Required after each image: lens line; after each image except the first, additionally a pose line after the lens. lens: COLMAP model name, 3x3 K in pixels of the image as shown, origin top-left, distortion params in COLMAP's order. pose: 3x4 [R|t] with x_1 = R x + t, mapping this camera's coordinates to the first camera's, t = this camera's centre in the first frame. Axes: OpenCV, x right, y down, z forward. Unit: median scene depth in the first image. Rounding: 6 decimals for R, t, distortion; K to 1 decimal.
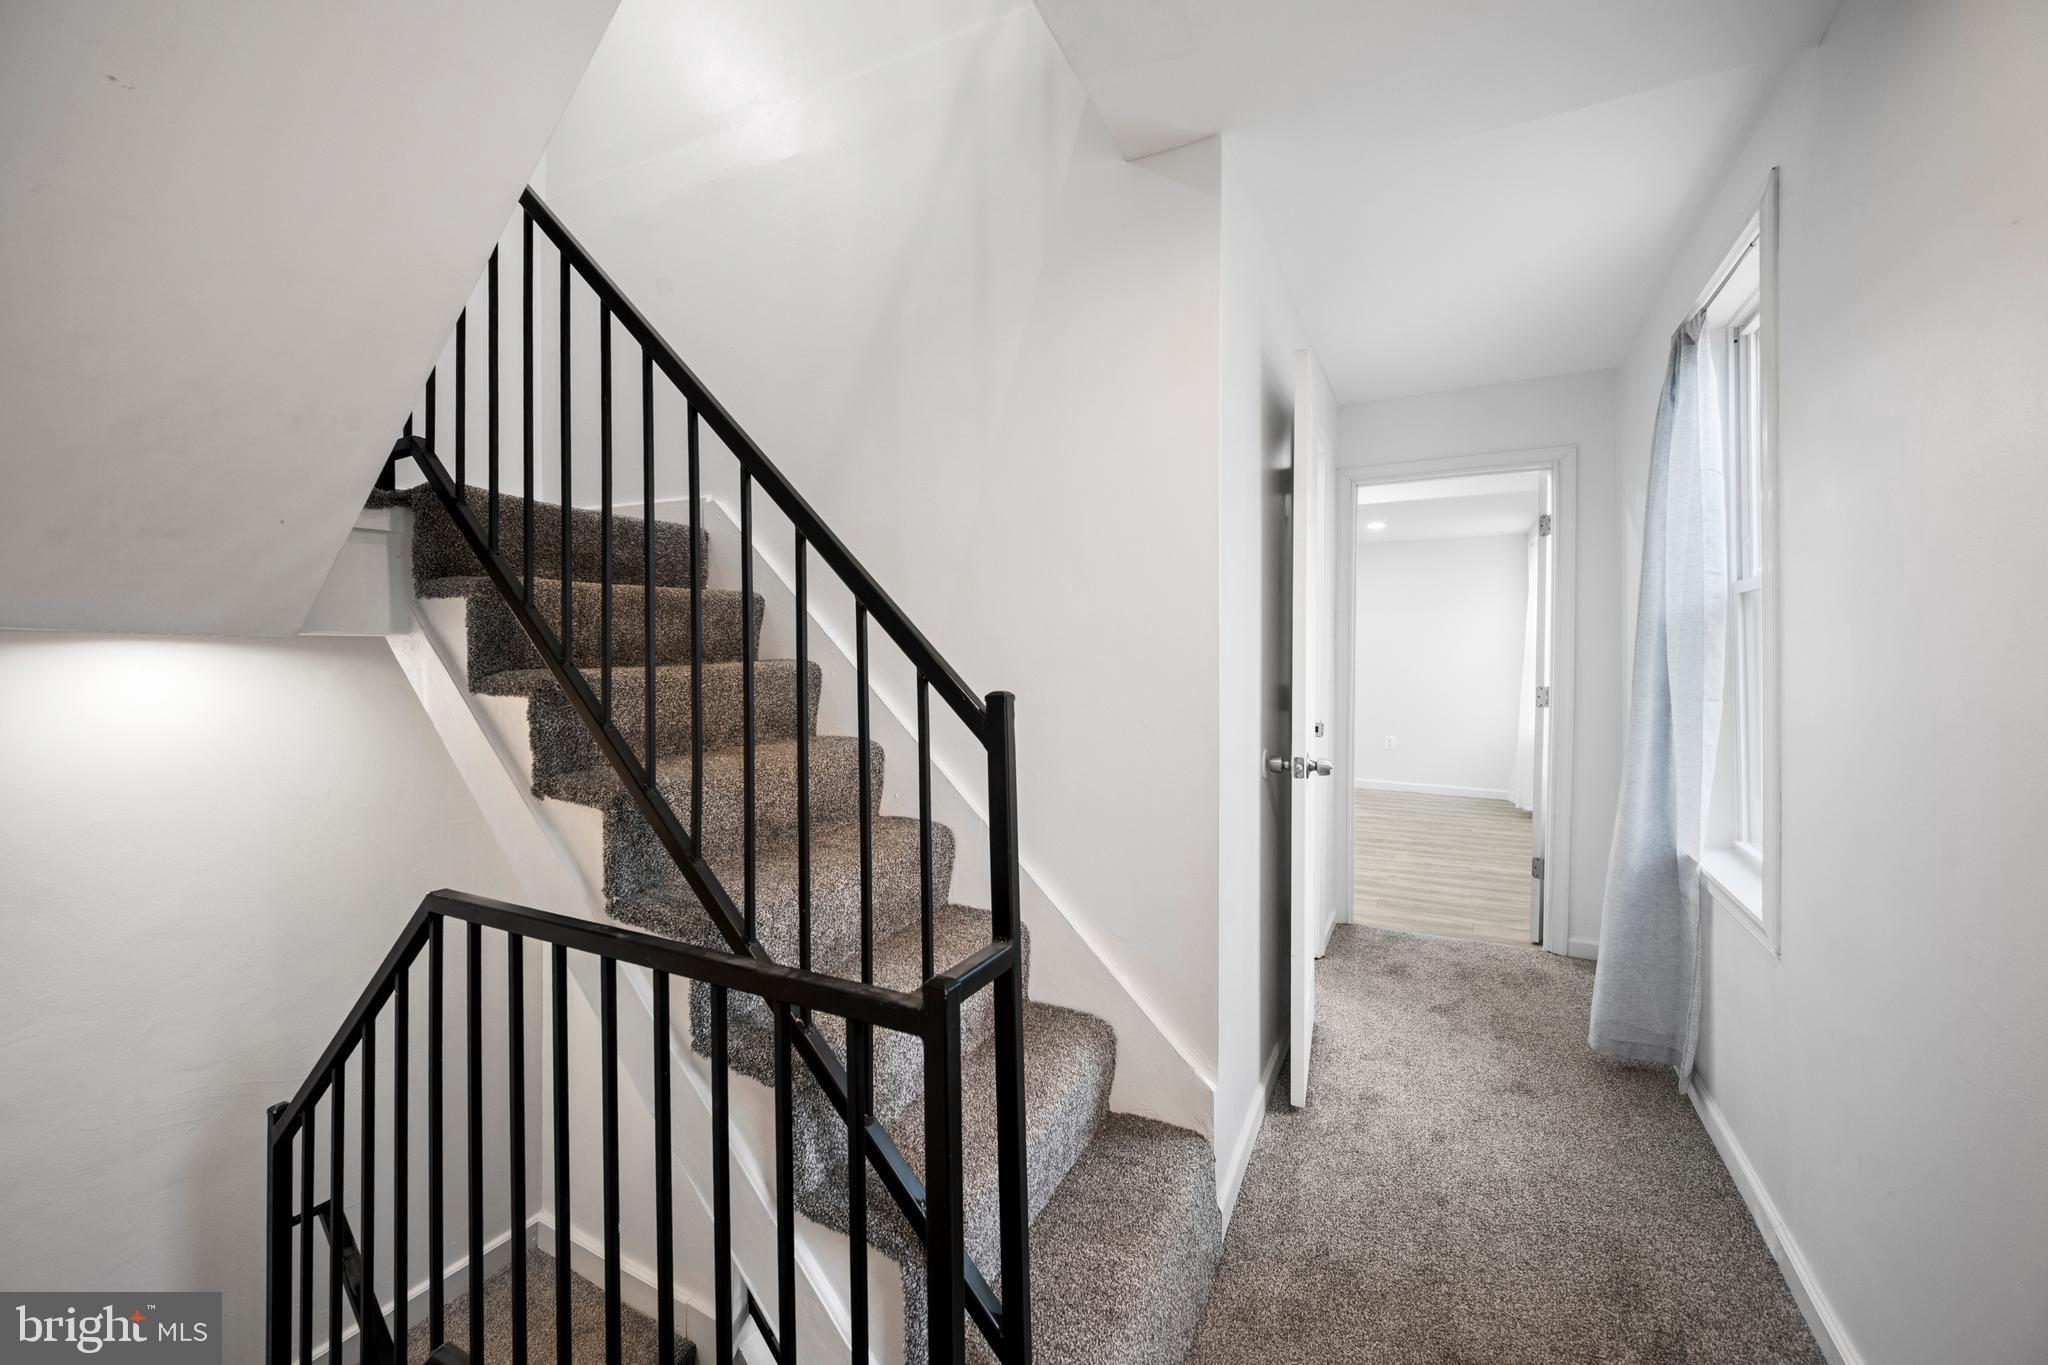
lens RADIAL K [[804.7, 0, 1020.7], [0, 804.7, 675.6], [0, 0, 1]] dist [-0.000800, -0.000534]
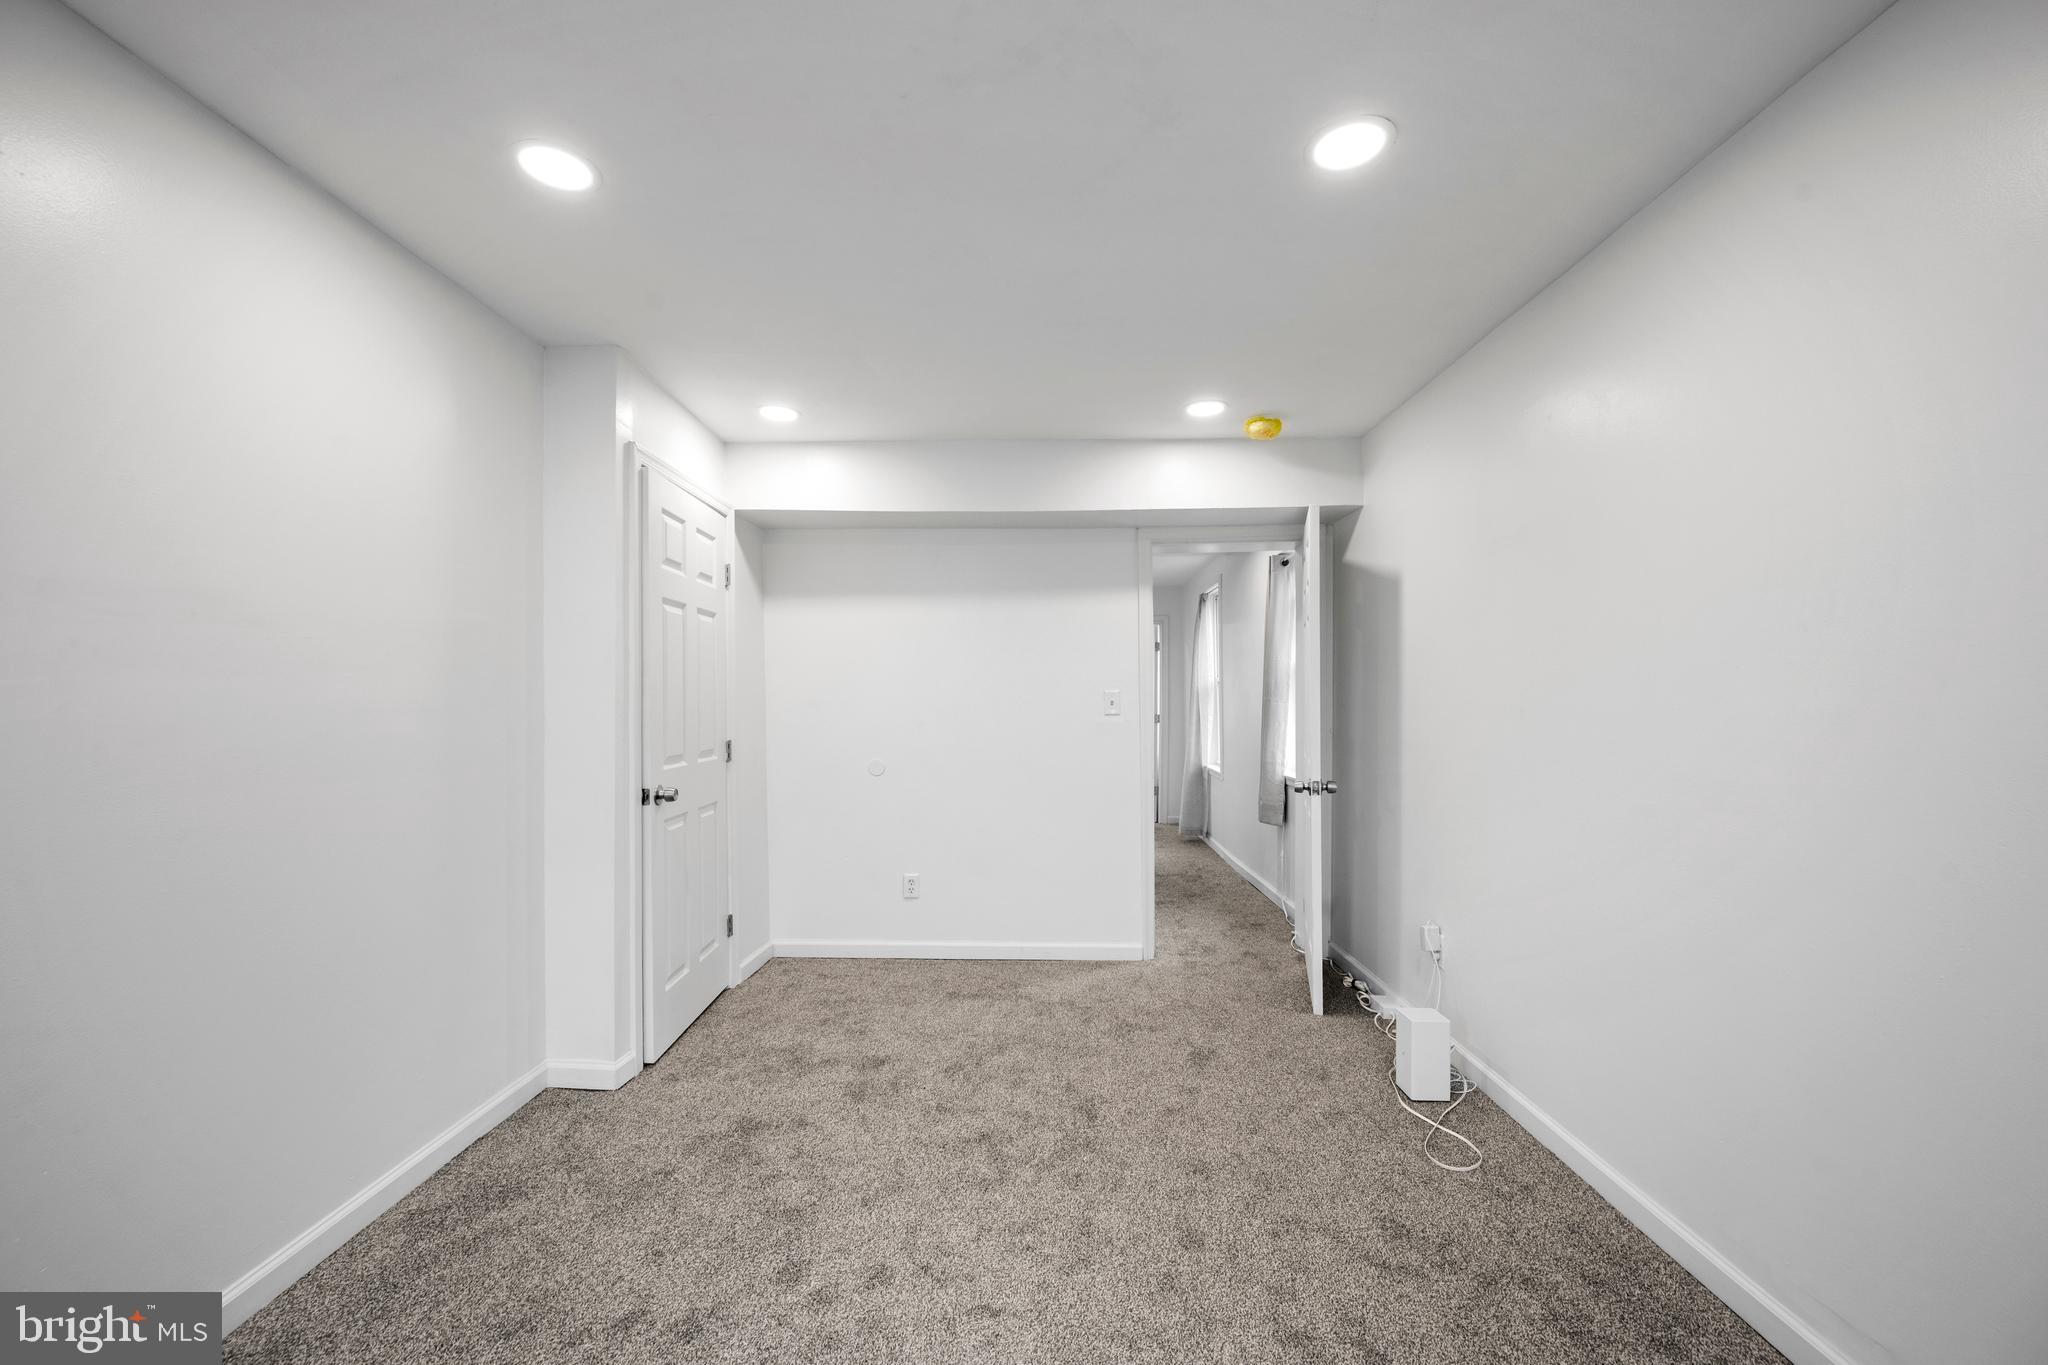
lens RADIAL K [[804.7, 0, 1023.4], [0, 804.7, 683.9], [0, 0, 1]] dist [-0.000800, -0.000534]
pose [[0.896064, 0.012239, 0.443757, -1.213389], [0.002909, 0.999437, -0.033440, 0.003690], [-0.443916, 0.031255, 0.895523, -1.523294]]
